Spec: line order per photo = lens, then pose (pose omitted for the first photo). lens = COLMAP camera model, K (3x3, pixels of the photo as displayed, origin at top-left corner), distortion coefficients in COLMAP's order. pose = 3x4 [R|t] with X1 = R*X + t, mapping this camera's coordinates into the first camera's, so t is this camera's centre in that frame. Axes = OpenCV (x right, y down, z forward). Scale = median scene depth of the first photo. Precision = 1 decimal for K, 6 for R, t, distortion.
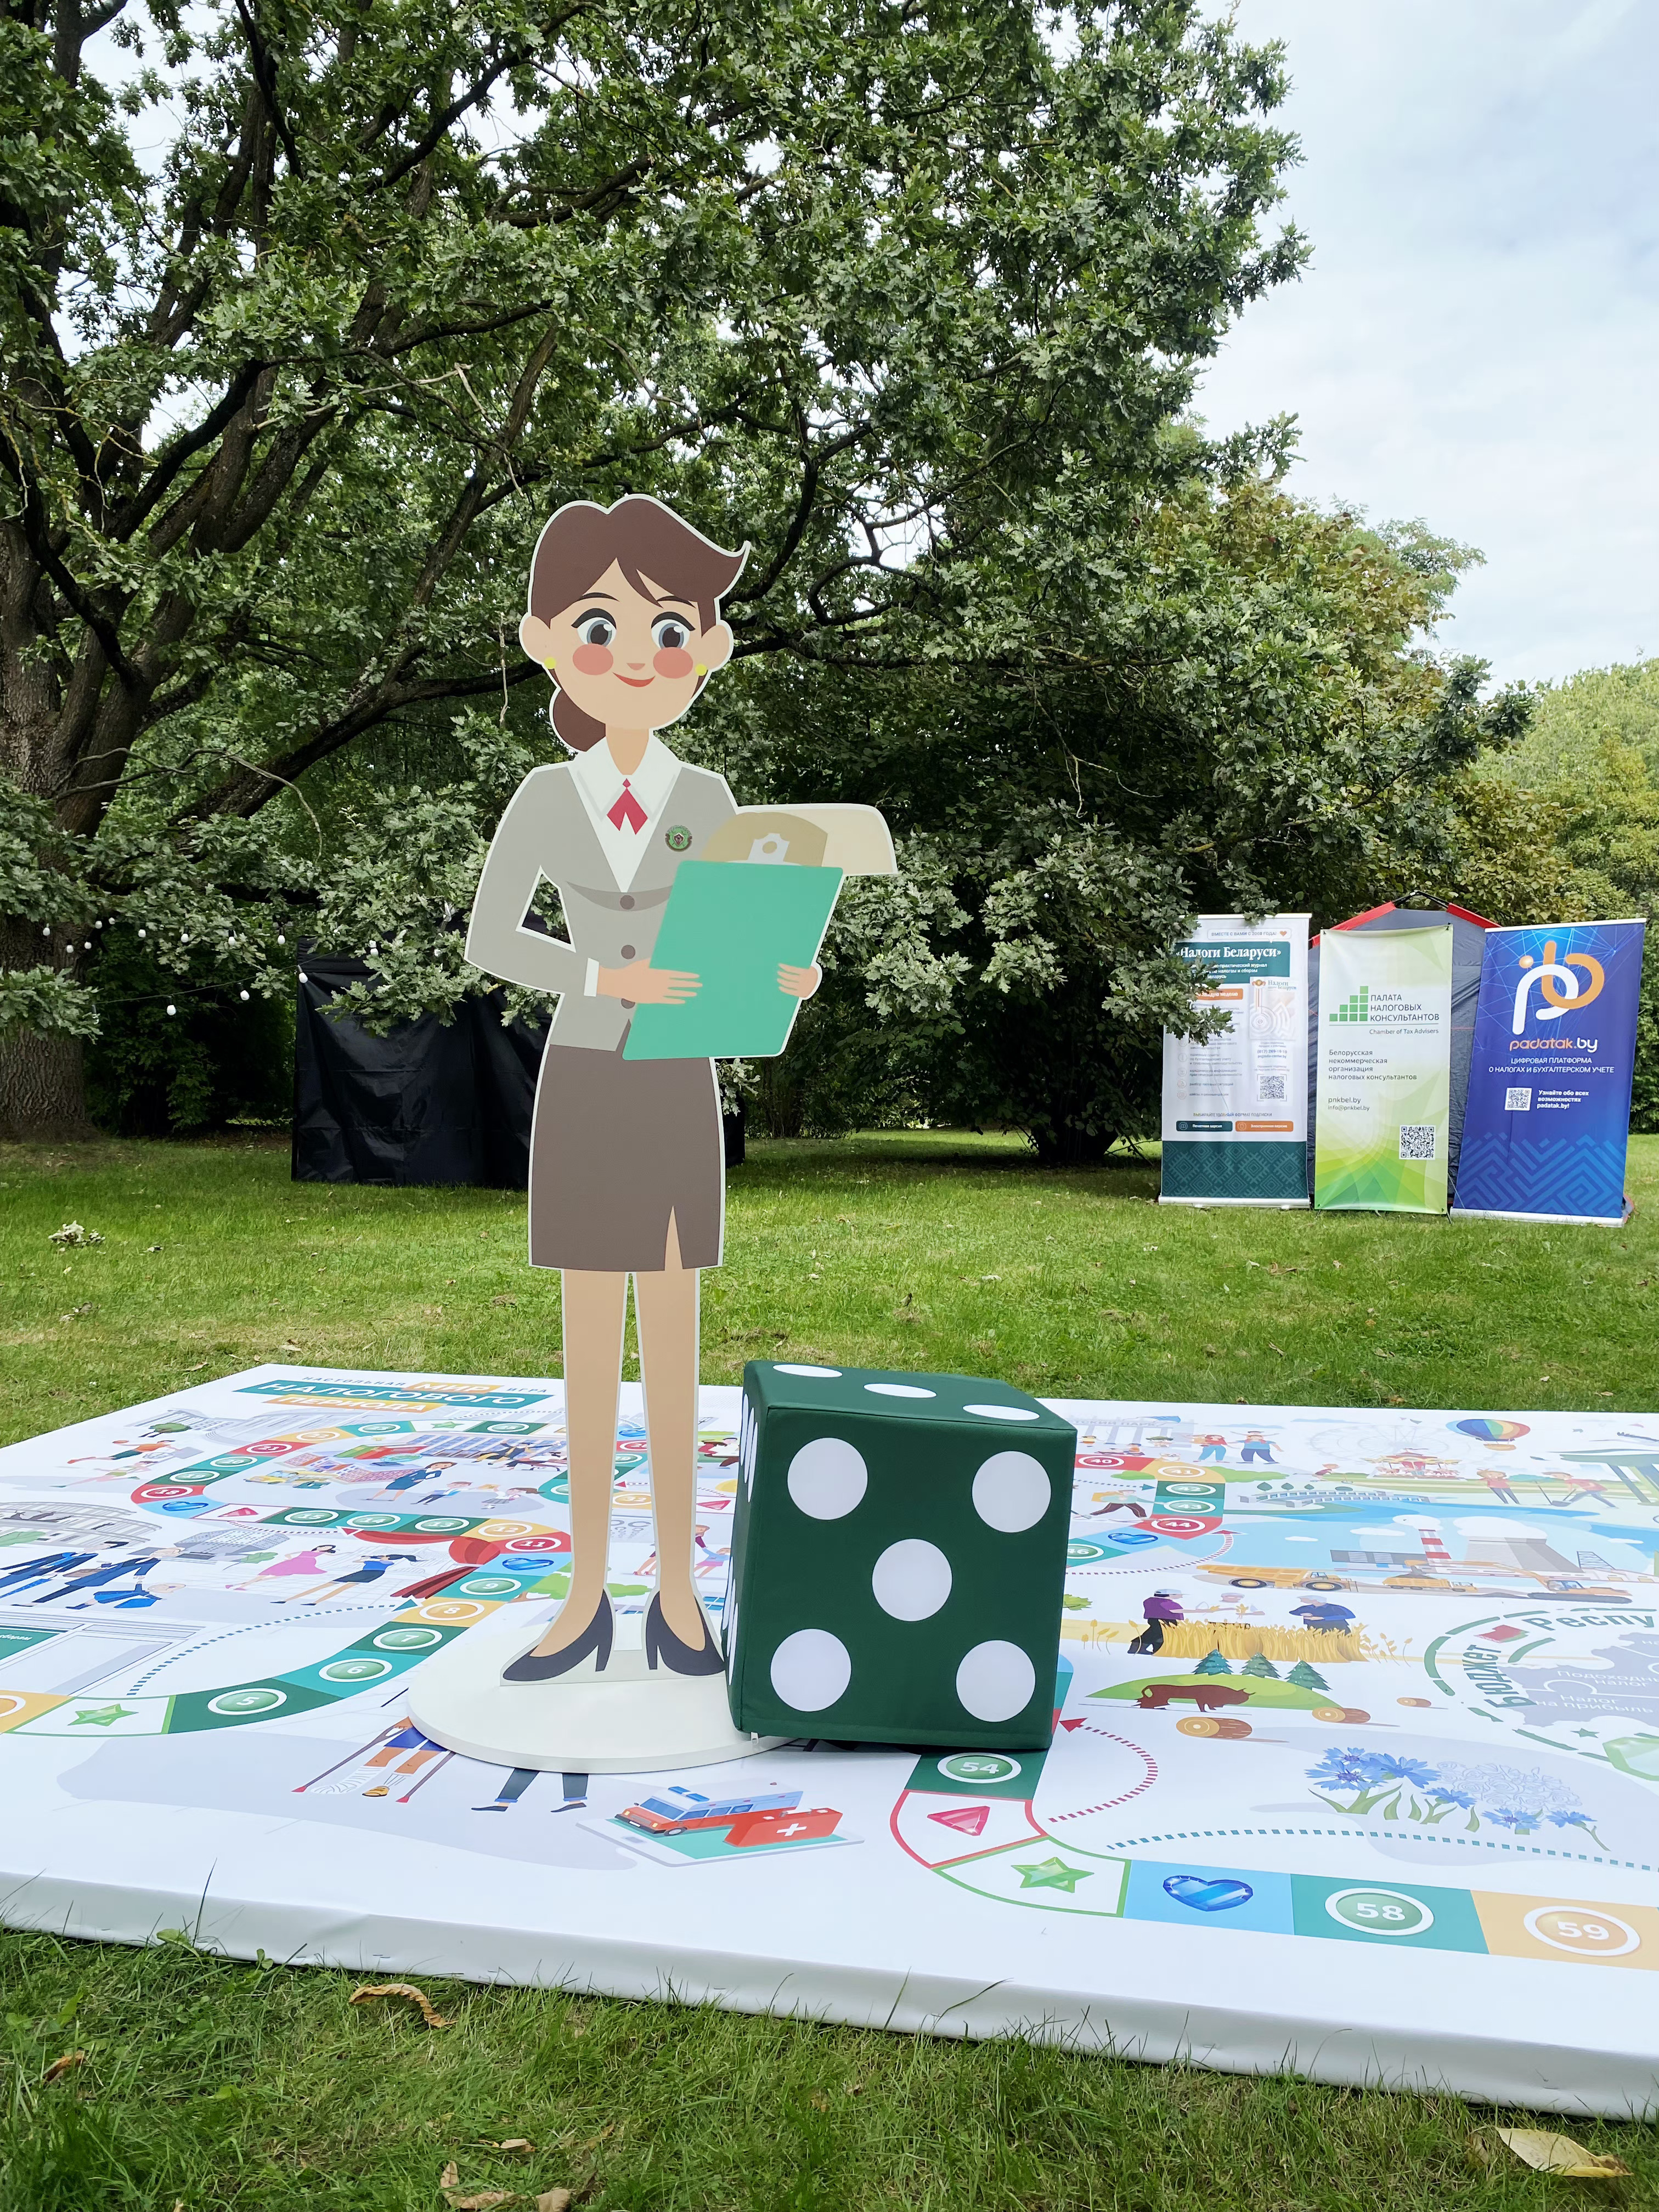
lens RADIAL K [[1722.4, 0, 829.5], [0, 1722.4, 1106.0], [0, 0, 1]] dist [0.036978, 0.002667]
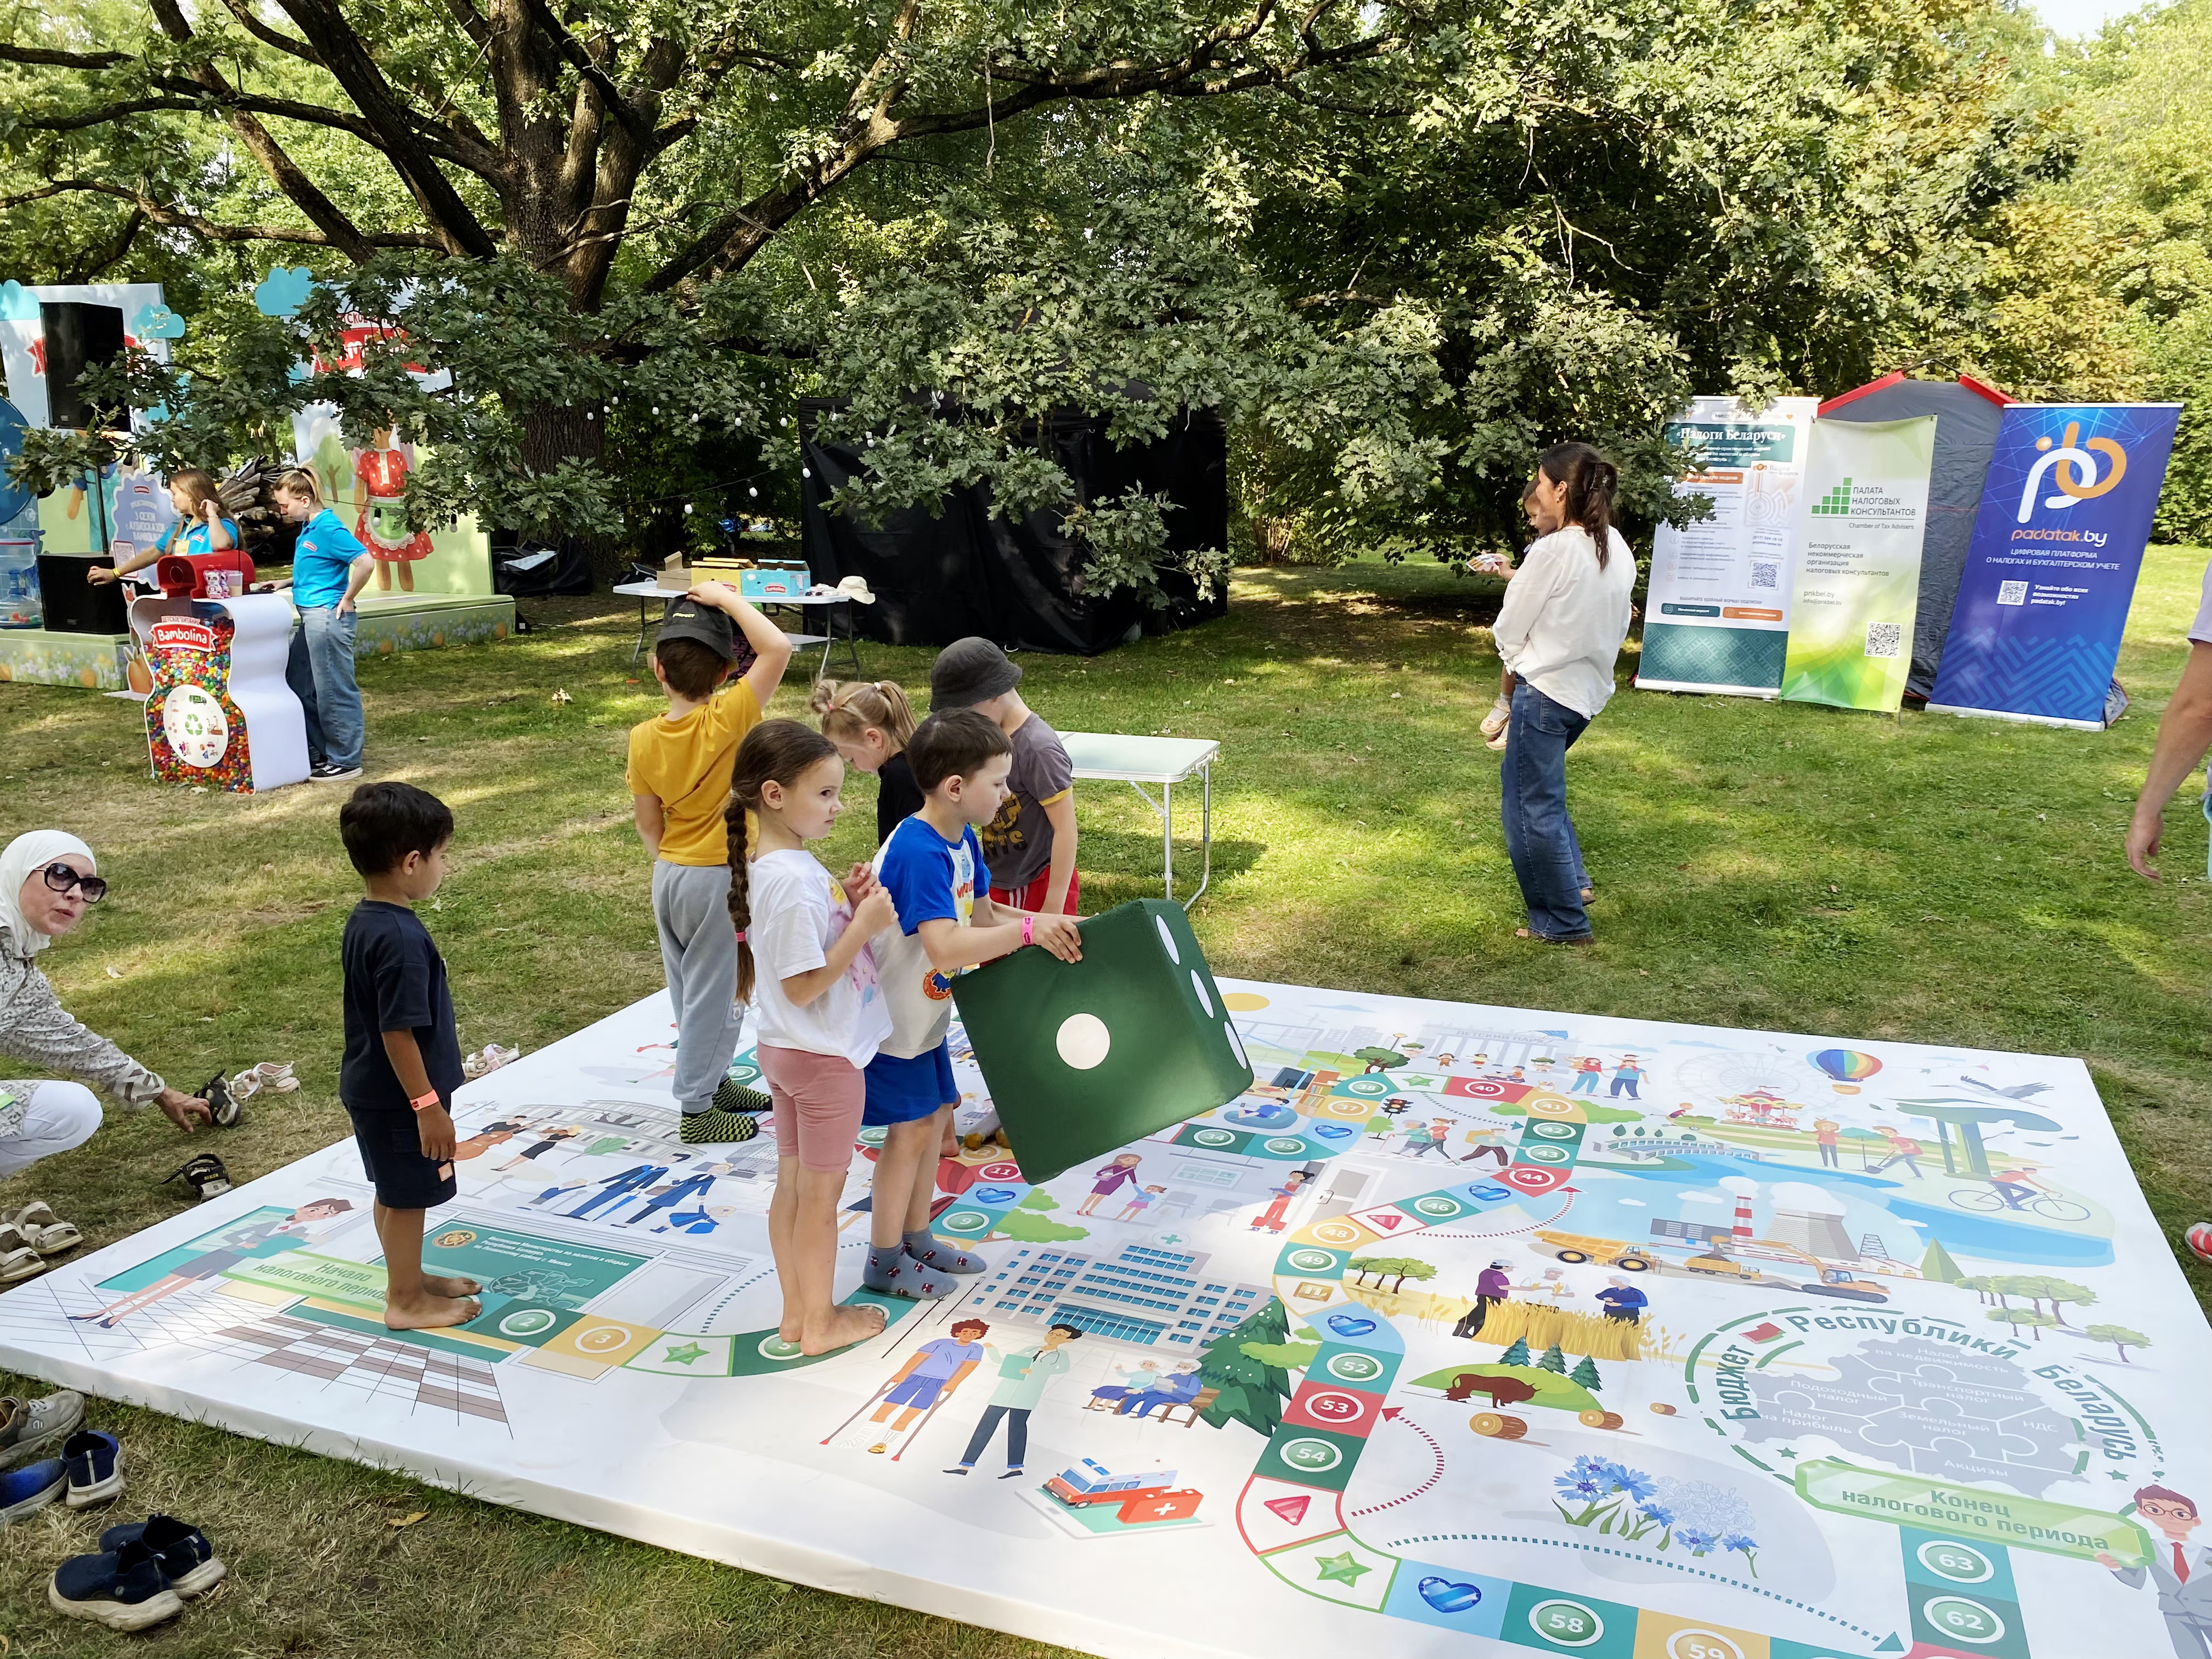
lens RADIAL K [[1722.4, 0, 1106.0], [0, 1722.4, 829.5], [0, 0, 1]] dist [0.036978, 0.002667]
pose [[0.991843, 0.020760, -0.125763, 0.061198], [0.004347, 0.980565, 0.196145, -0.253827], [0.127391, -0.195091, 0.972477, -0.168018]]
